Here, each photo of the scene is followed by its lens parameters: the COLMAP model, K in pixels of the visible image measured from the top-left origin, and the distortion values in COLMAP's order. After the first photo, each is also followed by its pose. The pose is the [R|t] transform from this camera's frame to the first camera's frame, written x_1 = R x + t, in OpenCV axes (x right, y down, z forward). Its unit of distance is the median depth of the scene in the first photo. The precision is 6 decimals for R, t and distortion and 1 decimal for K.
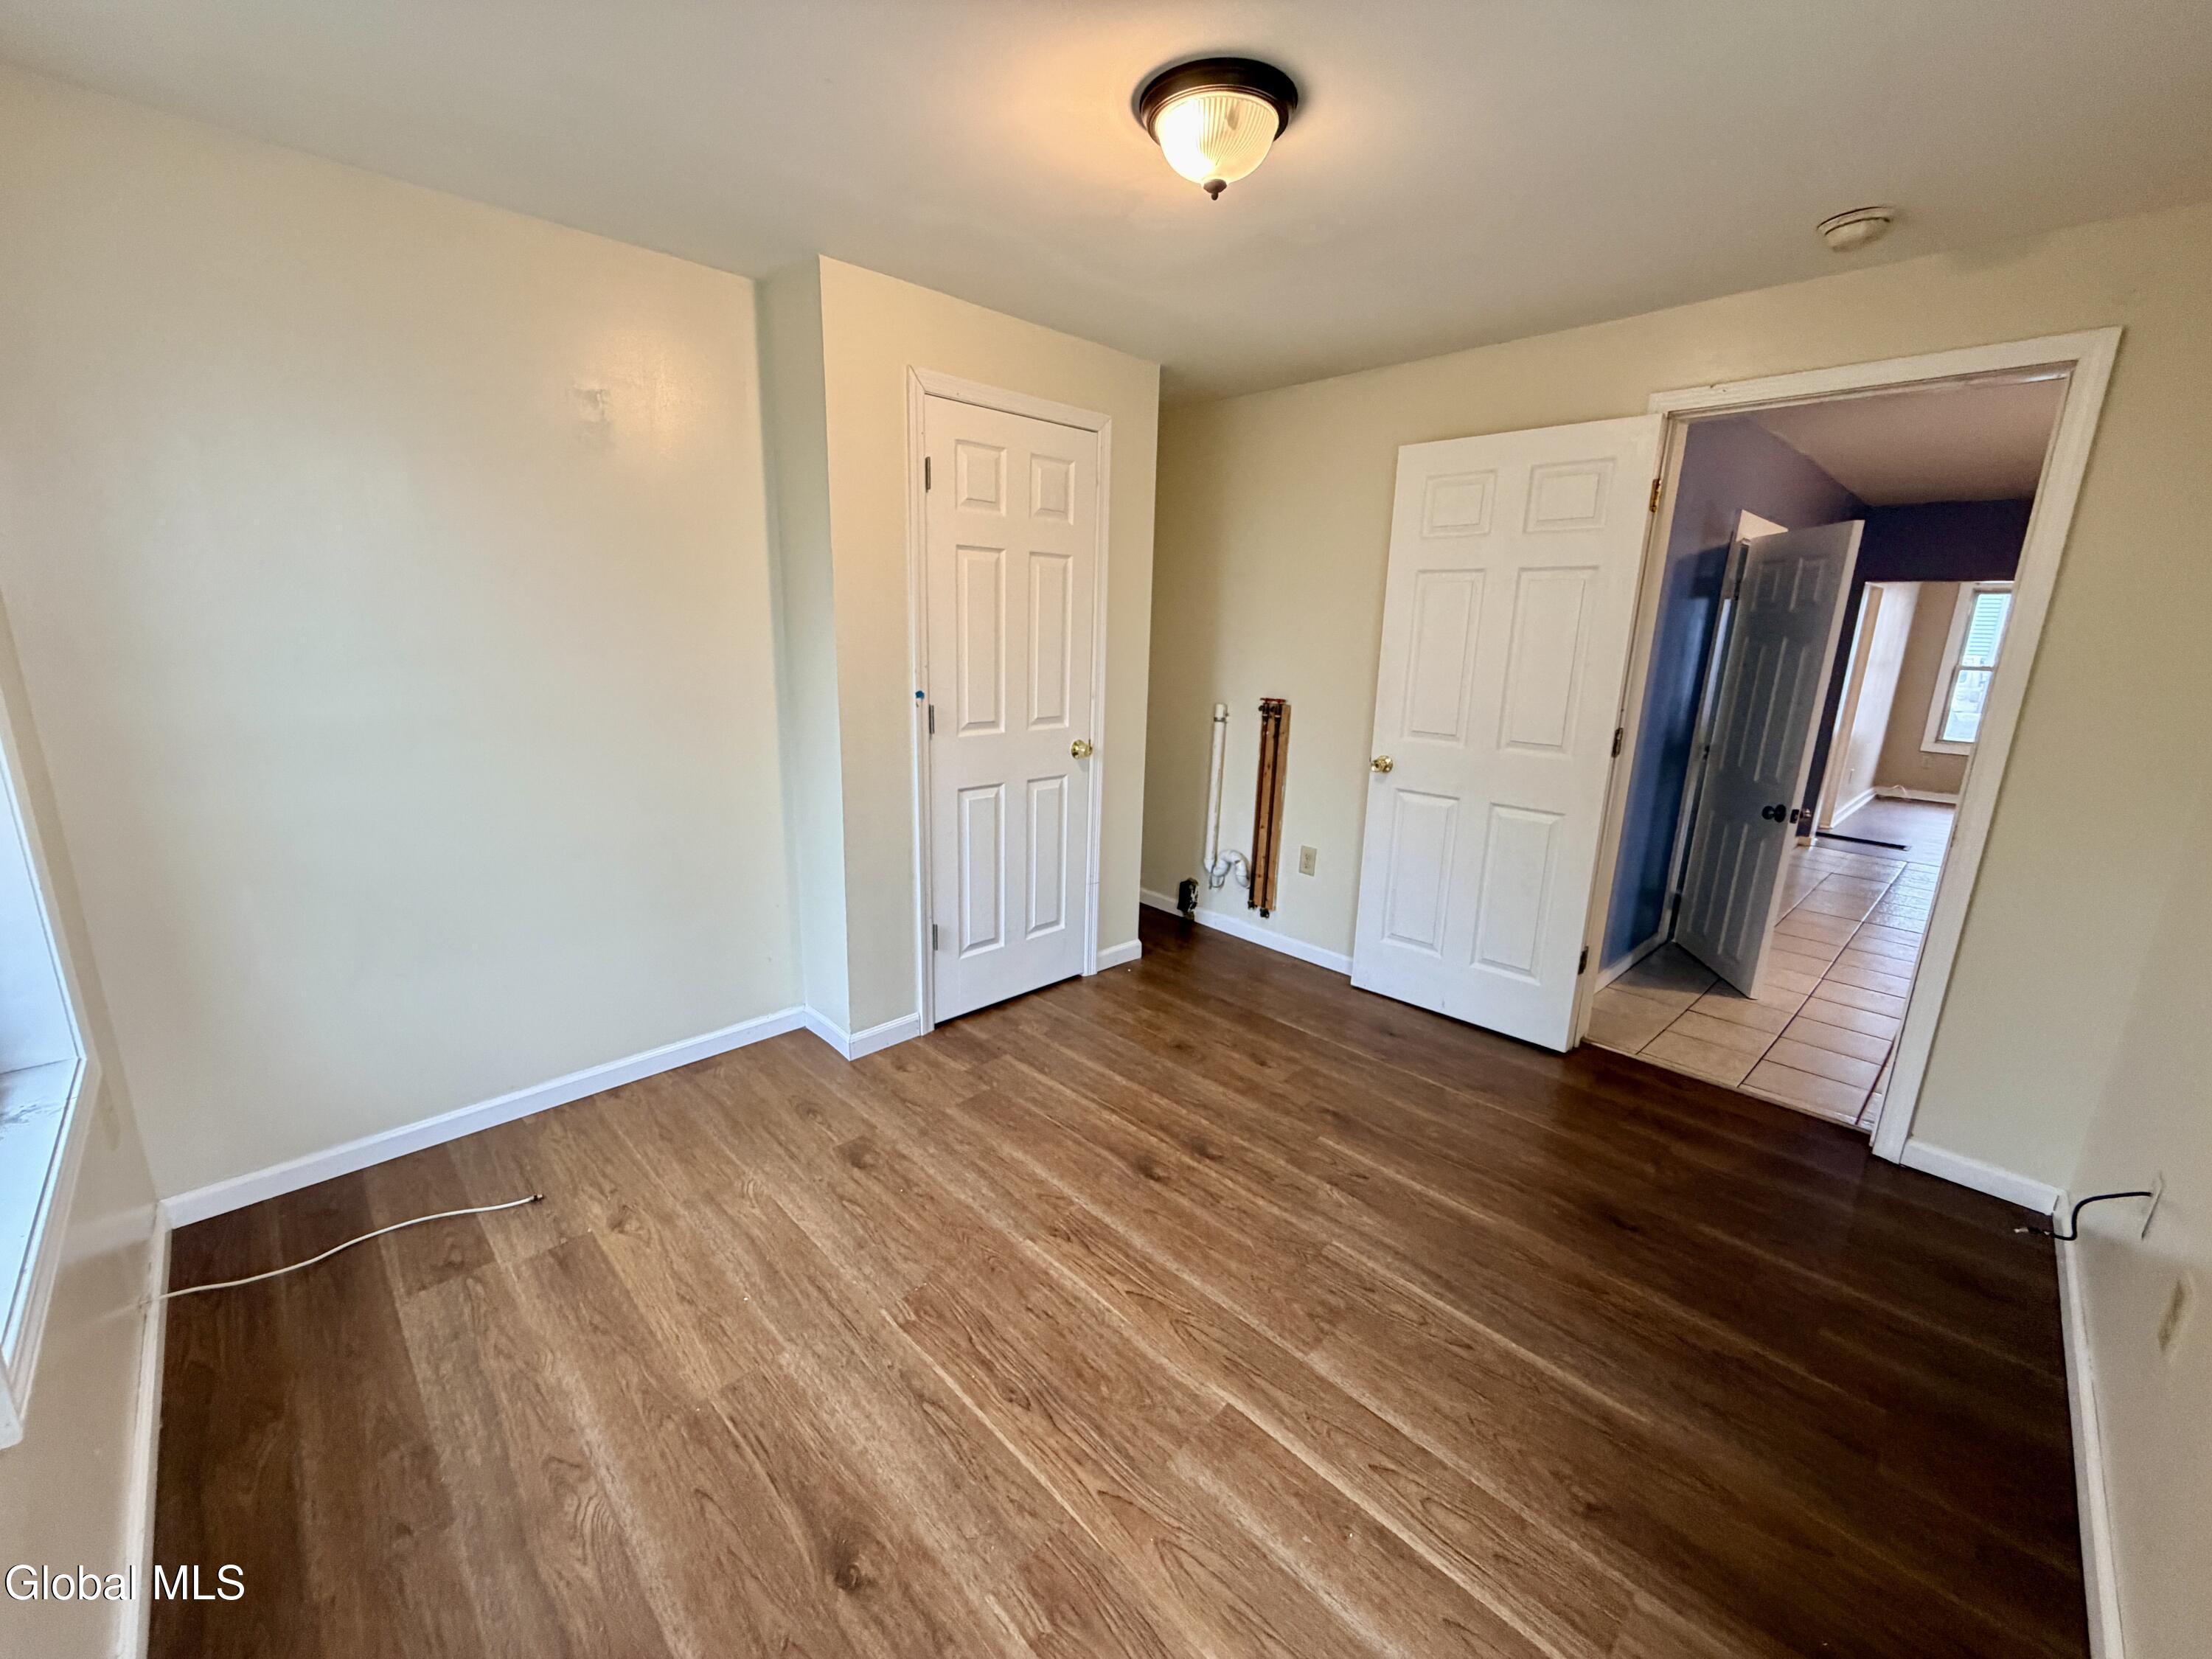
lens RADIAL K [[882.8, 0, 1102.9], [0, 882.8, 828.4], [0, 0, 1]] dist [0.001200, -0.000065]
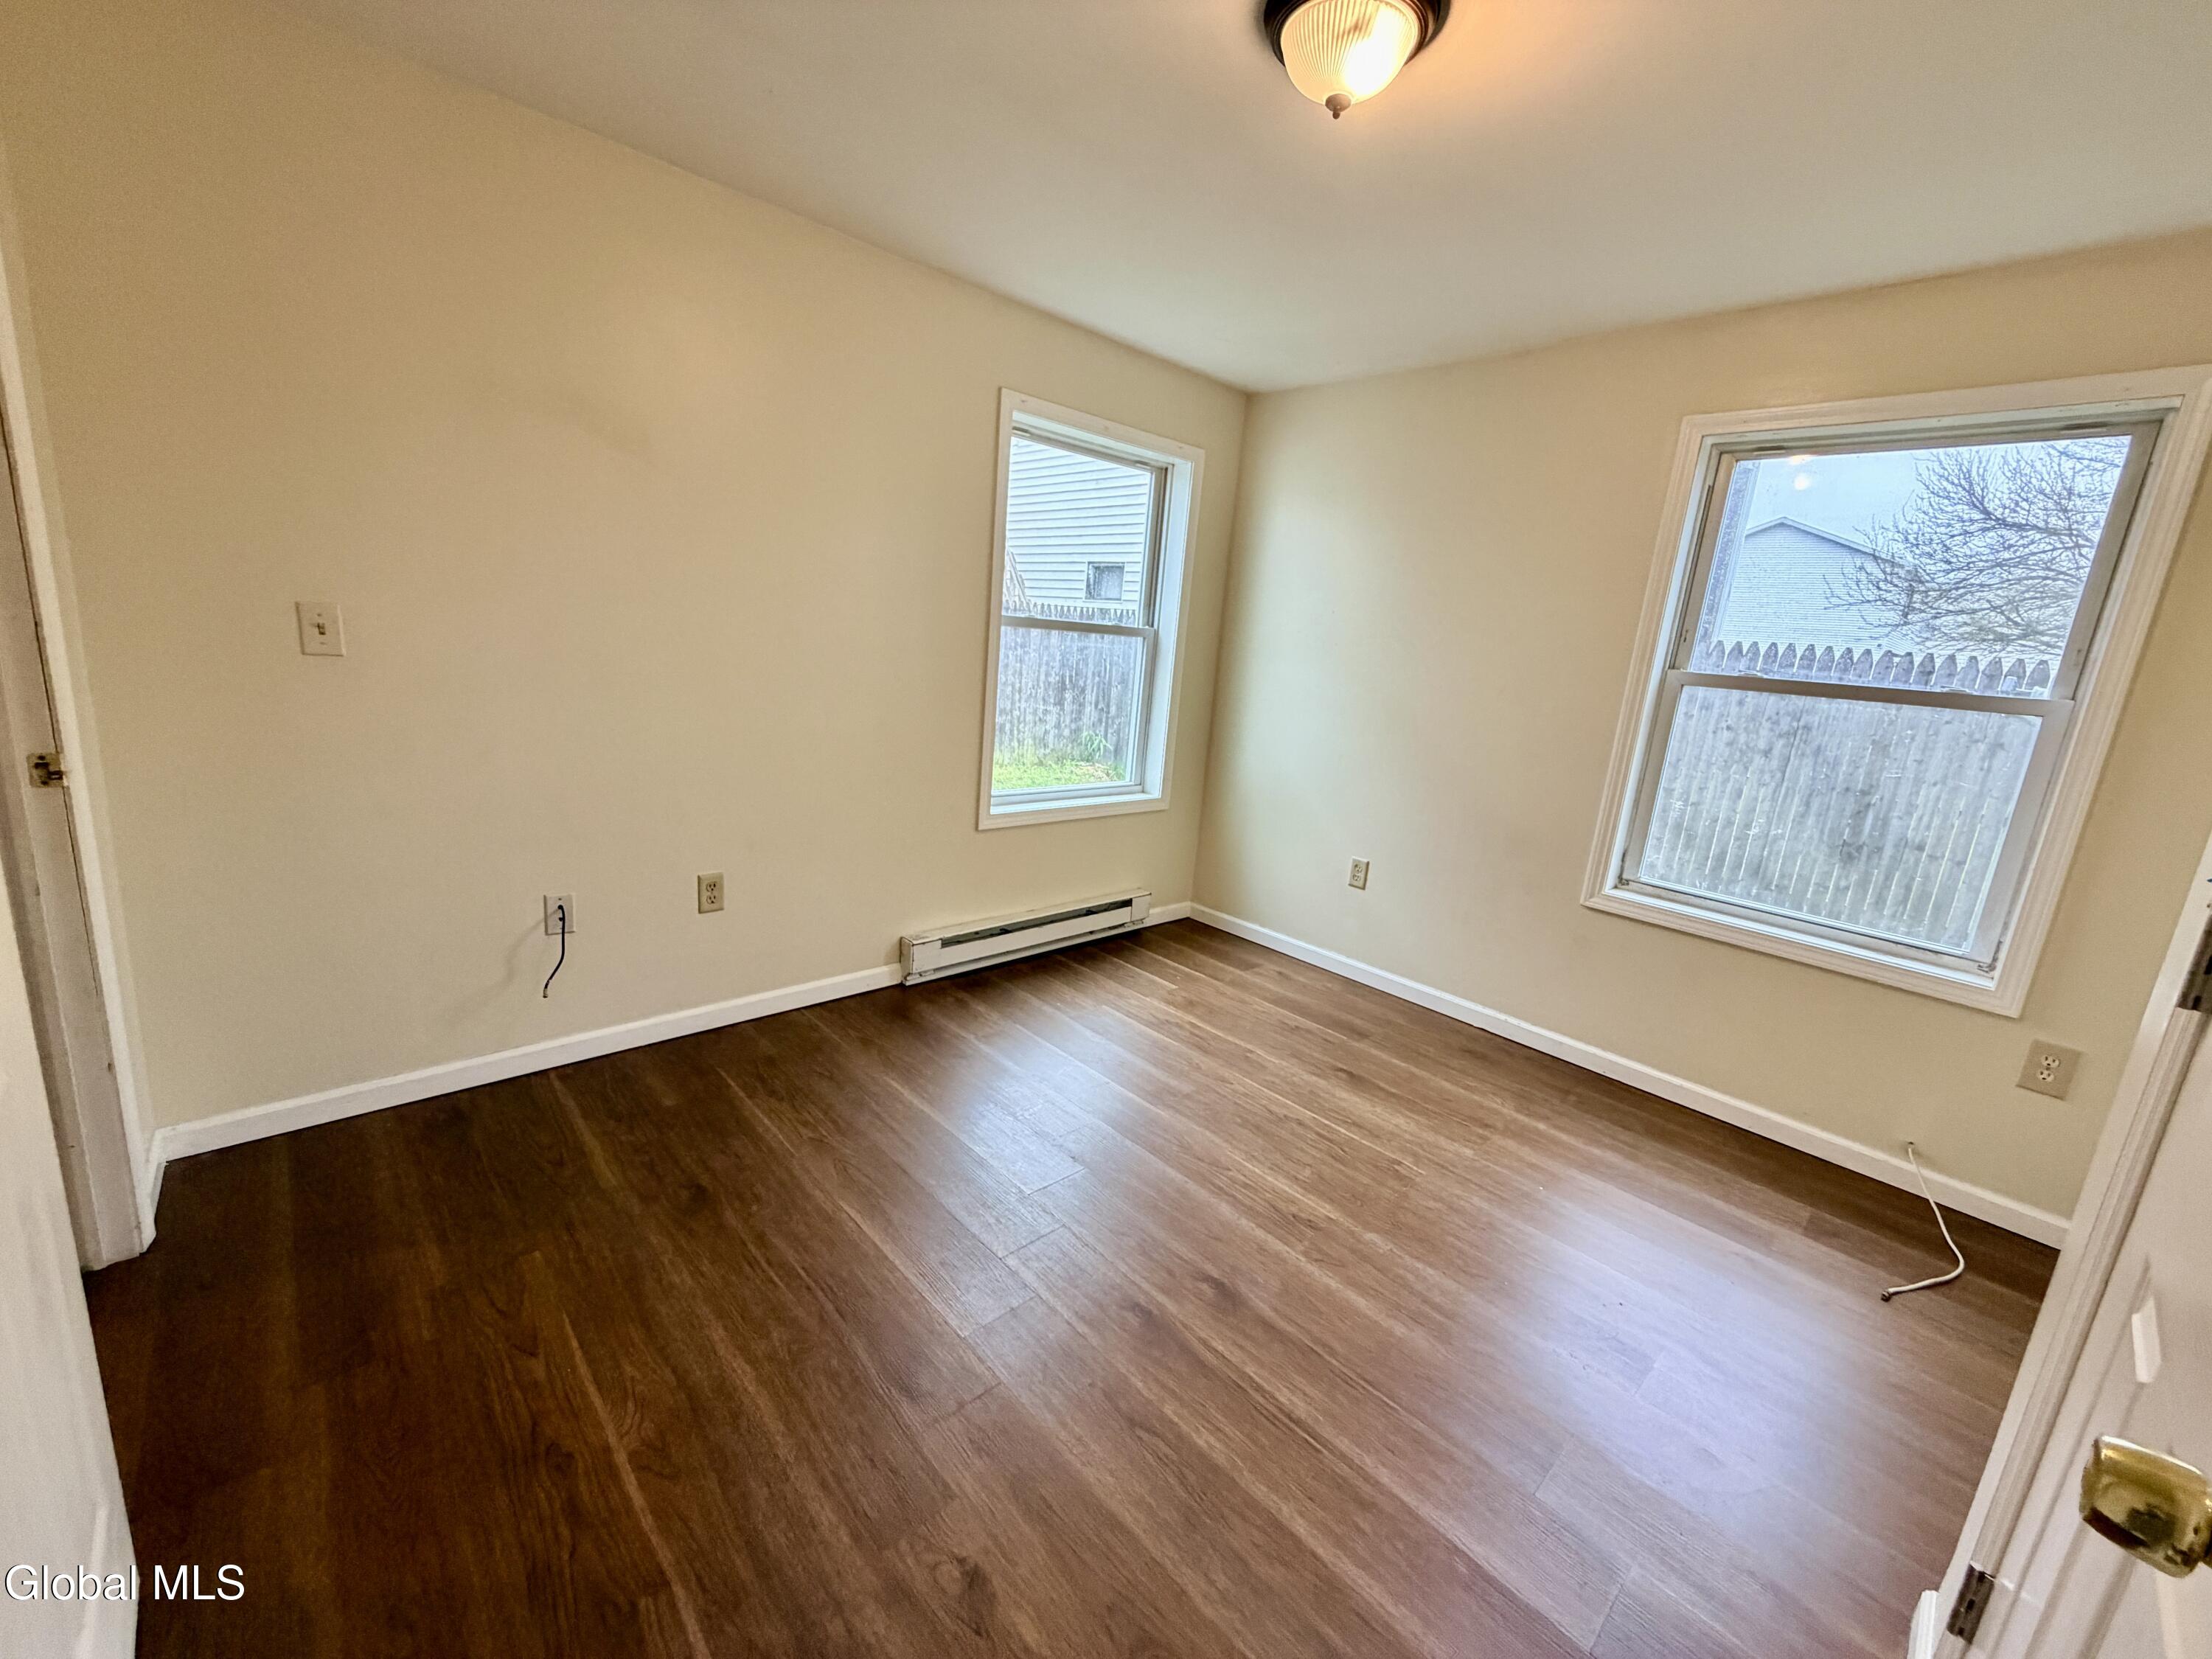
lens RADIAL K [[882.8, 0, 1102.9], [0, 882.8, 828.4], [0, 0, 1]] dist [0.001200, -0.000065]
pose [[-0.993629, -0.112655, 0.003249, 0.131721], [-0.099700, 0.892079, 0.440744, -0.204141], [-0.052550, 0.437612, -0.897627, 1.013085]]
